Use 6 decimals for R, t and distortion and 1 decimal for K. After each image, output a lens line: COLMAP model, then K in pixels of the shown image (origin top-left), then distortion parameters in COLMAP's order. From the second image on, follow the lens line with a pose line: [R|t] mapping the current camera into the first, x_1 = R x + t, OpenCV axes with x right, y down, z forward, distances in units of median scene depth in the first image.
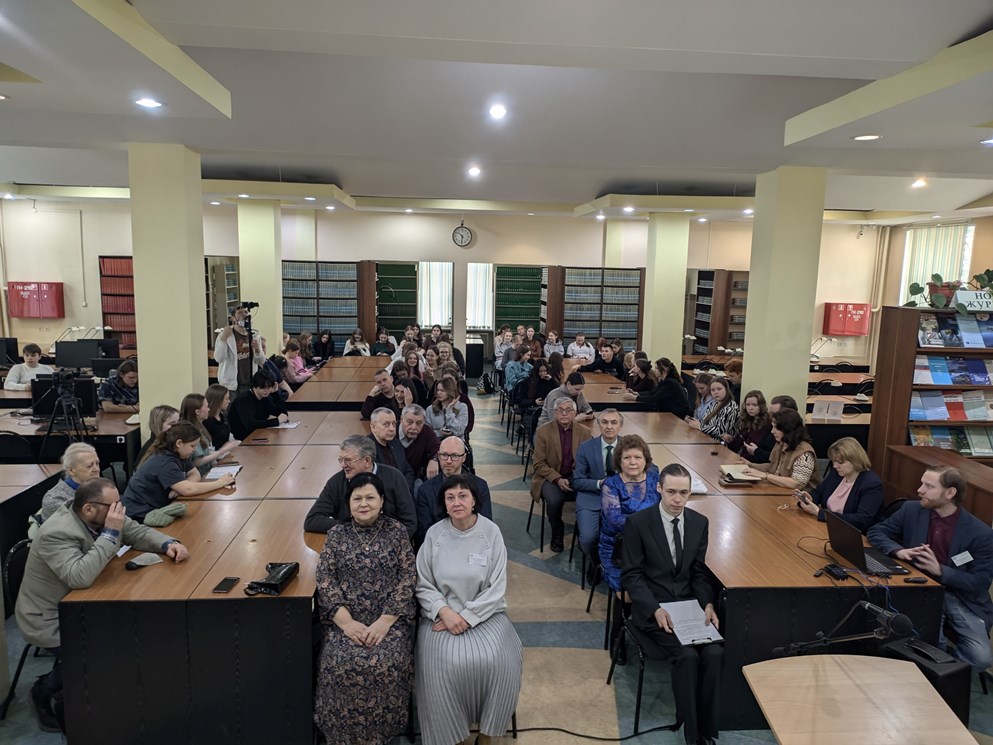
lens RADIAL K [[717.5, 0, 503.0], [0, 717.5, 372.9], [0, 0, 1]] dist [0.050591, -0.055898]
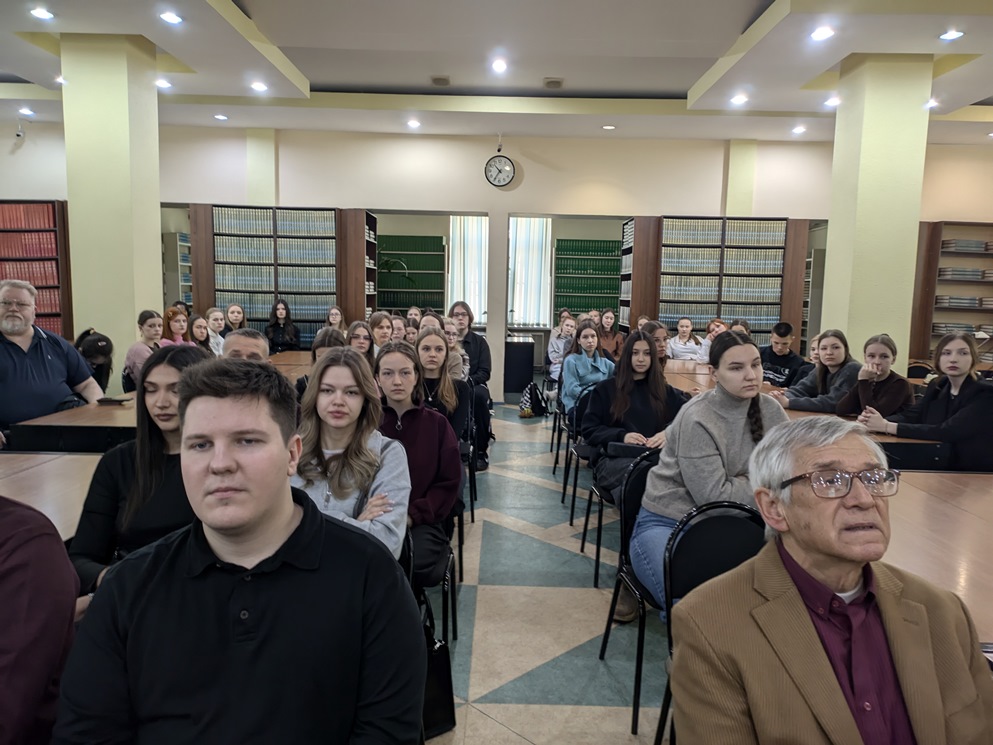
lens RADIAL K [[717.5, 0, 503.0], [0, 717.5, 372.9], [0, 0, 1]] dist [0.050591, -0.055898]
pose [[0.995665, 0.010147, -0.092455, 0.007199], [-0.013283, 0.999355, -0.033377, 0.012124], [0.092056, 0.034460, 0.995157, 0.361744]]
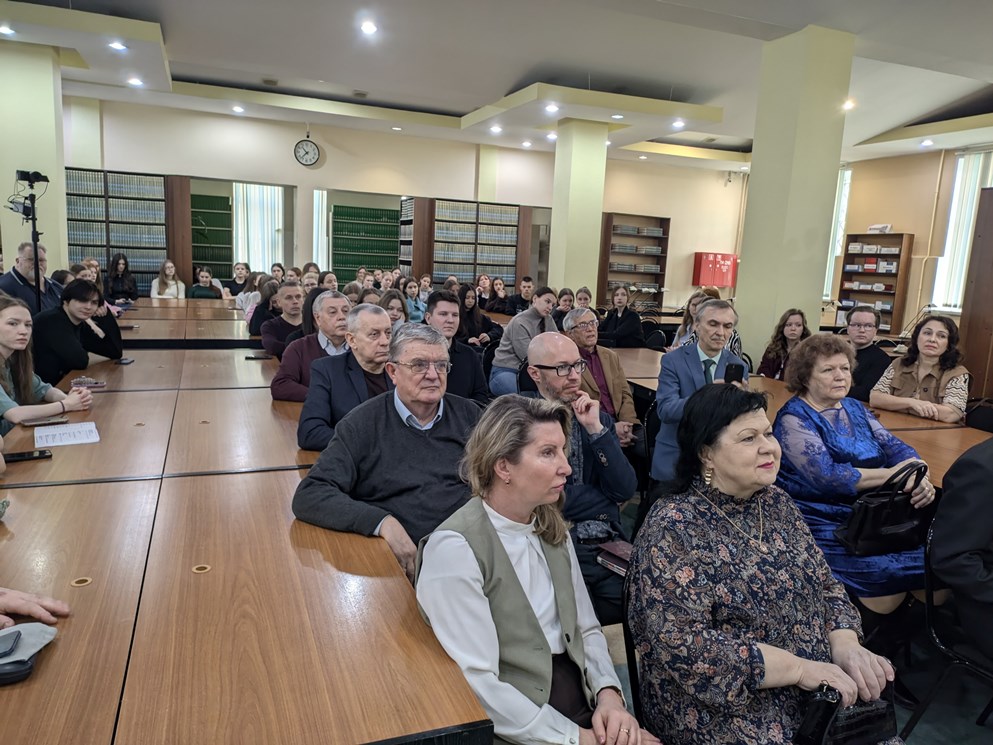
lens RADIAL K [[717.5, 0, 503.0], [0, 717.5, 372.9], [0, 0, 1]] dist [0.050591, -0.055898]
pose [[0.955192, -0.022450, 0.295135, -0.089935], [0.014526, 0.999474, 0.029012, 0.033594], [-0.295631, -0.023425, 0.955015, 0.164236]]
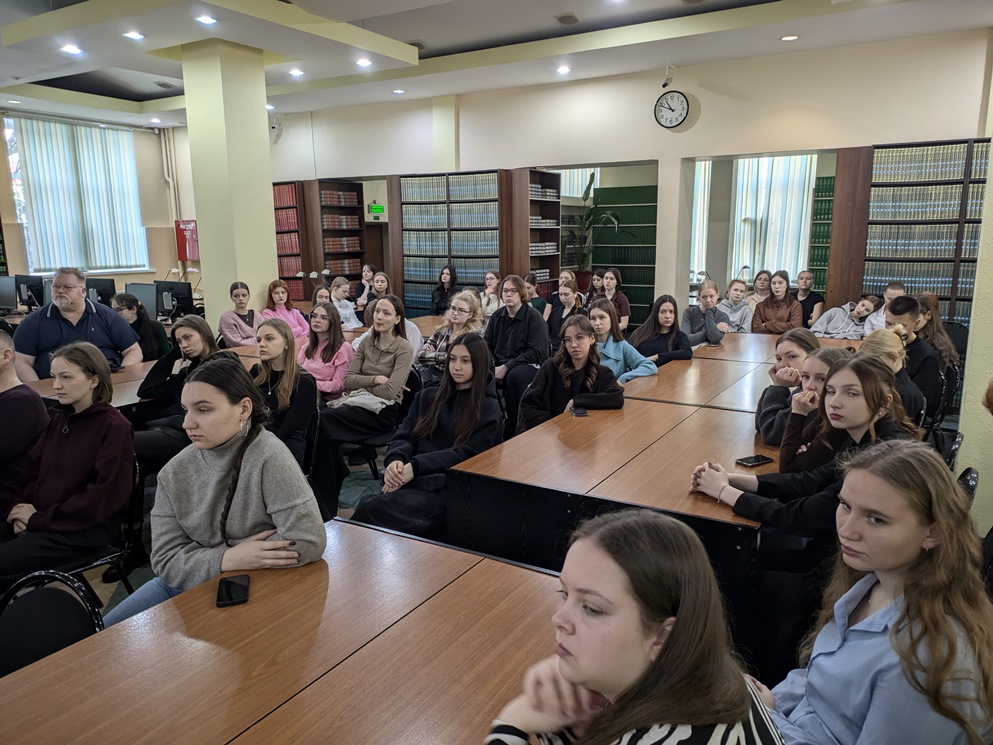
lens RADIAL K [[717.5, 0, 503.0], [0, 717.5, 372.9], [0, 0, 1]] dist [0.050591, -0.055898]
pose [[0.807398, 0.082880, -0.584158, 0.179007], [-0.057142, 0.996415, 0.062391, -0.014363], [0.587234, -0.016995, 0.809239, 0.464207]]
